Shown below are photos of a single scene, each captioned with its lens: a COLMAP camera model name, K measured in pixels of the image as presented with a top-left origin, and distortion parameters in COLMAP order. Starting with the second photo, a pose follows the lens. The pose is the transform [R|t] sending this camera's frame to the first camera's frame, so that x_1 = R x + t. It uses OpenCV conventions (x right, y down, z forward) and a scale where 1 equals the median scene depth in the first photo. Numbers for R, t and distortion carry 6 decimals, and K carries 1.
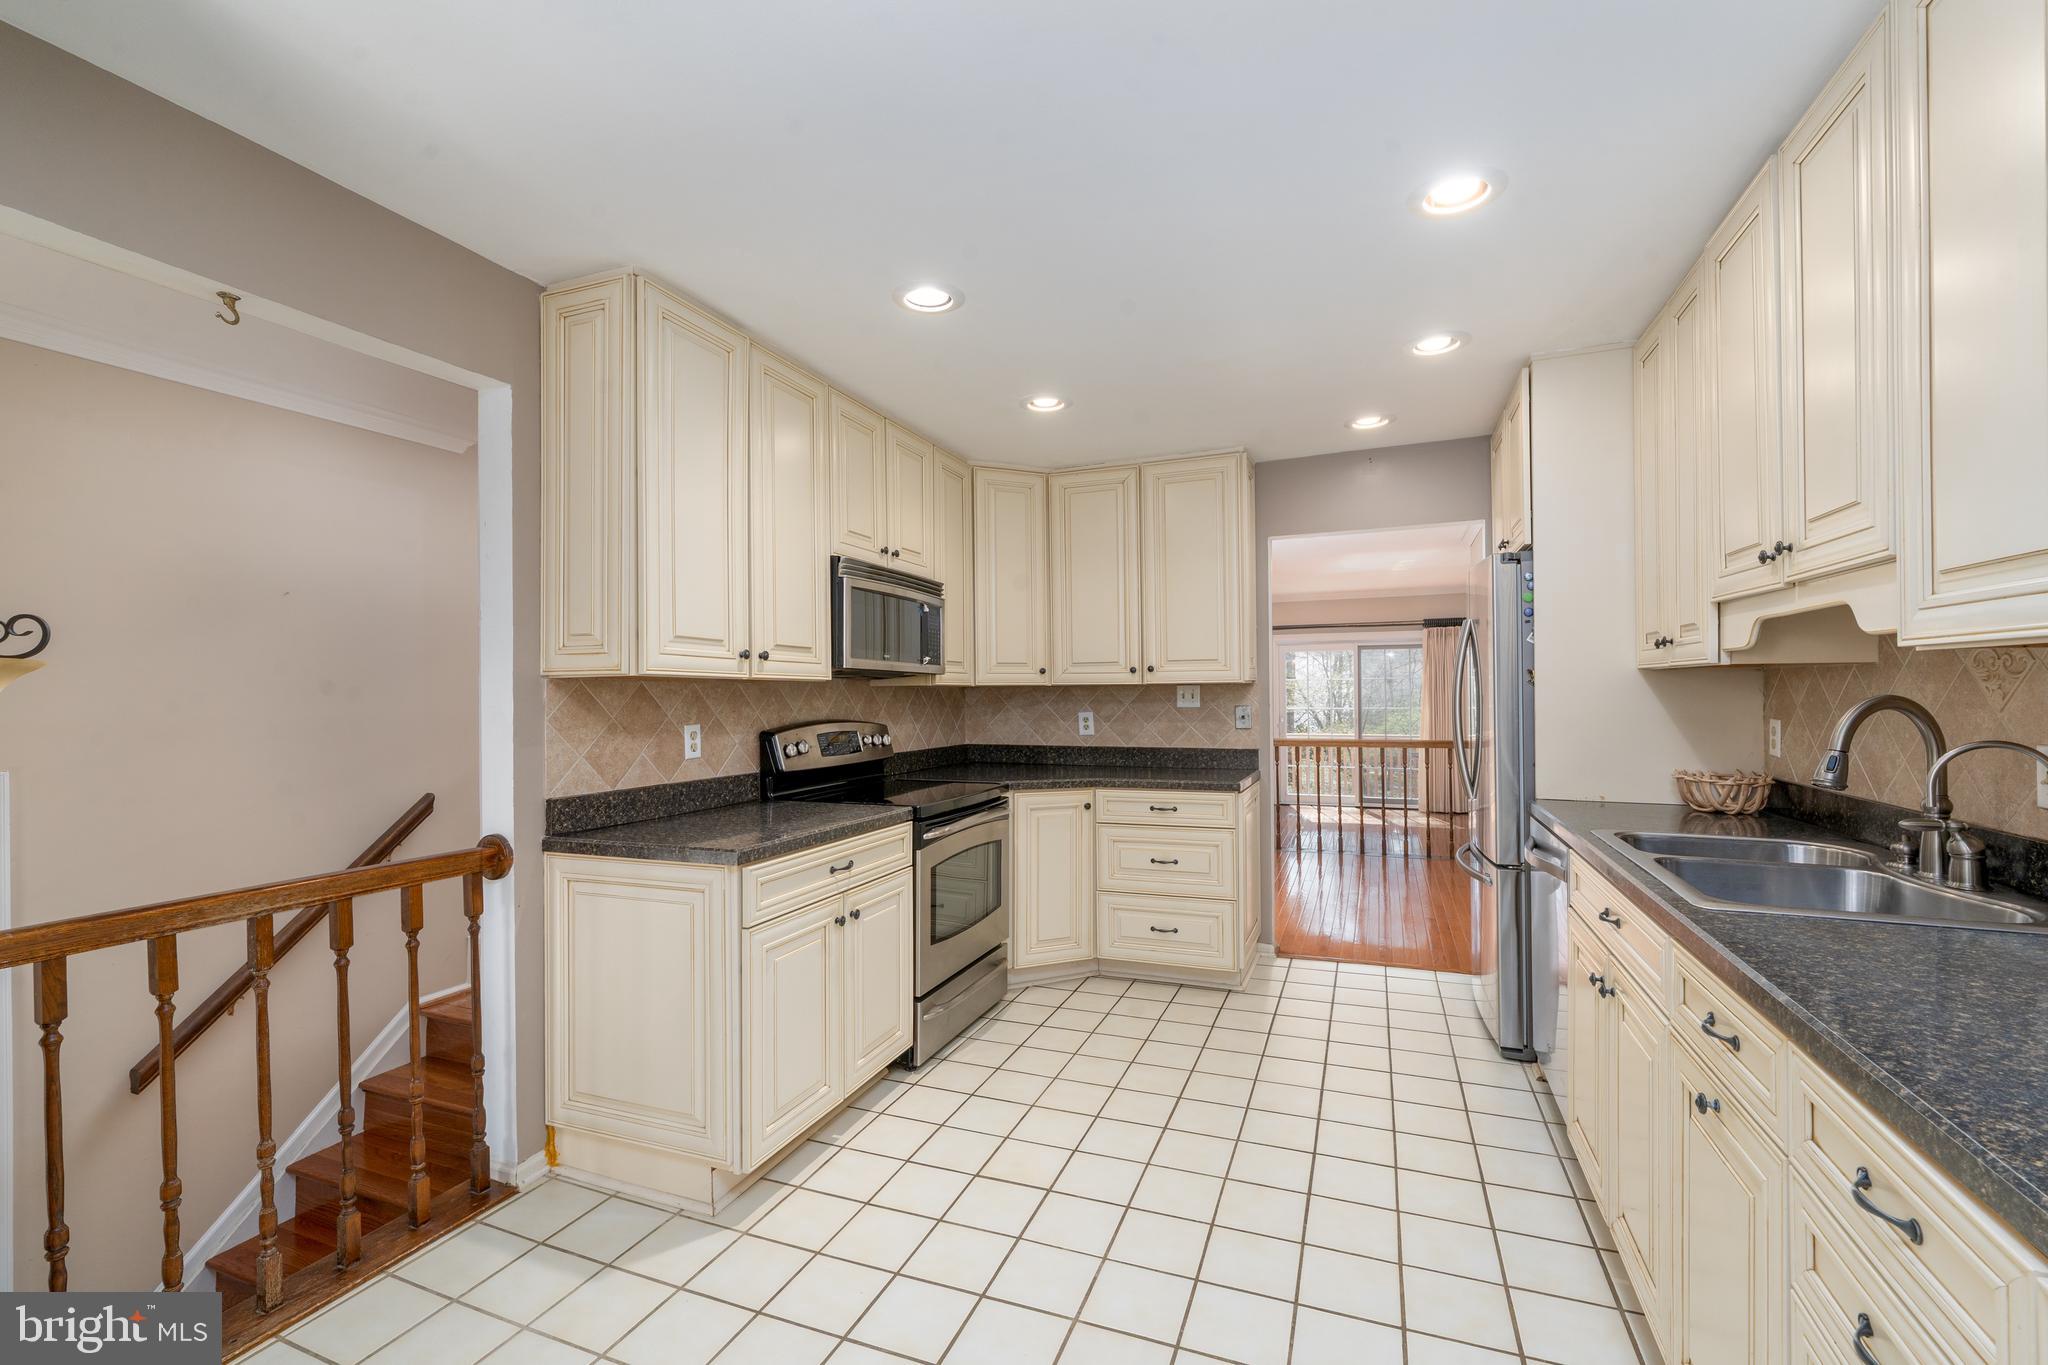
lens RADIAL K [[835.2, 0, 1018.1], [0, 835.2, 690.3], [0, 0, 1]] dist [0.000332, -0.000225]
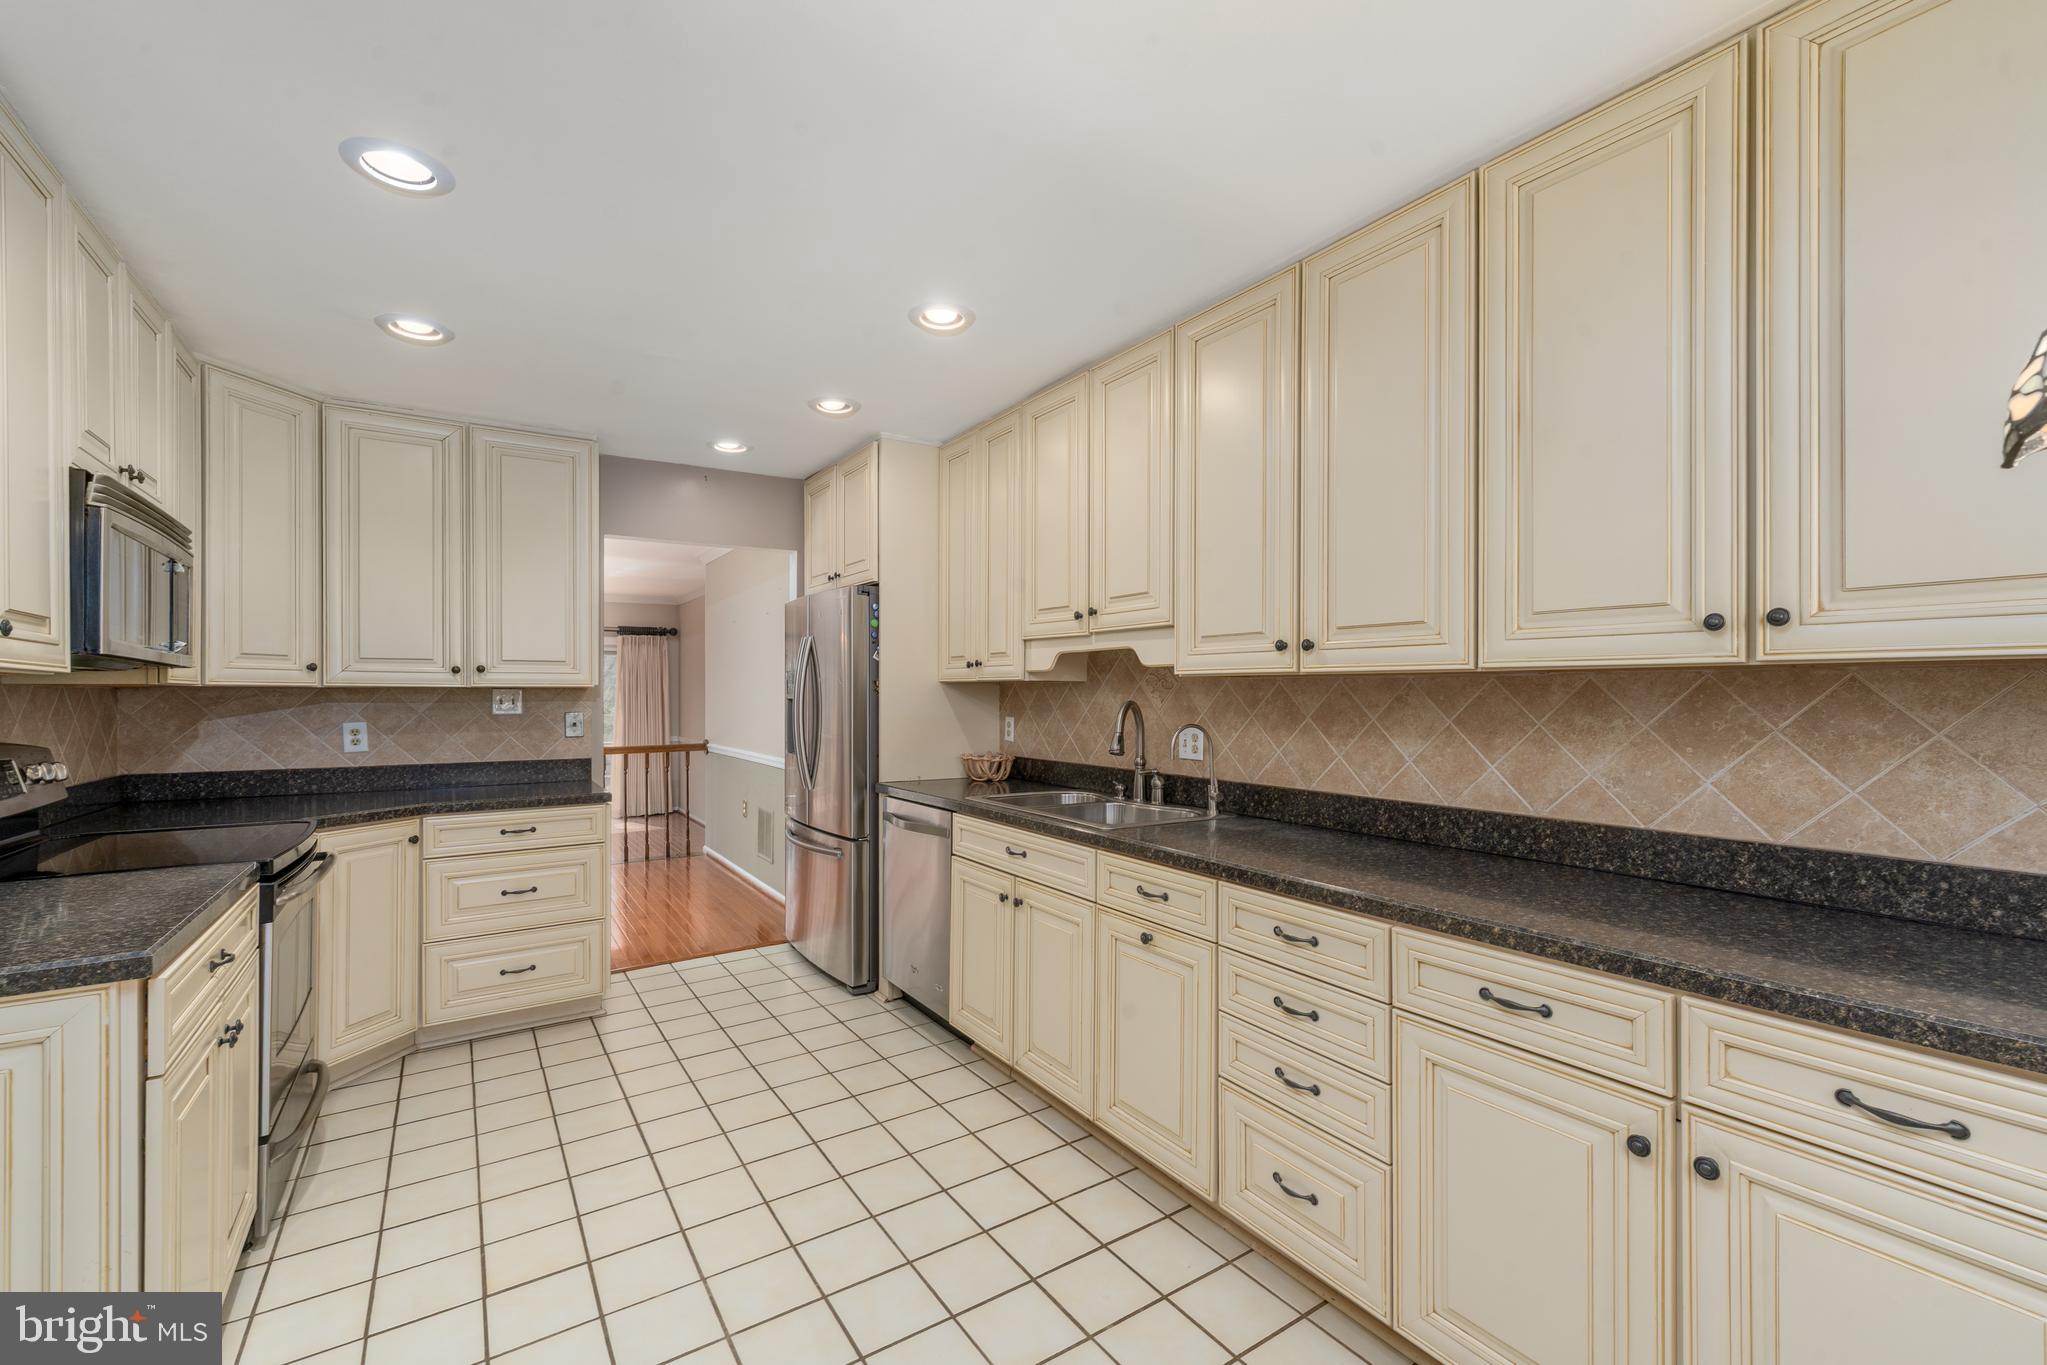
lens RADIAL K [[849.3, 0, 1013.8], [0, 849.3, 696.0], [0, 0, 1]] dist [0.000806, -0.000180]
pose [[0.583503, 0.006669, 0.812084, -0.243584], [-0.005601, 0.999976, -0.004187, 0.002282], [-0.812092, -0.002105, 0.583526, 0.065289]]
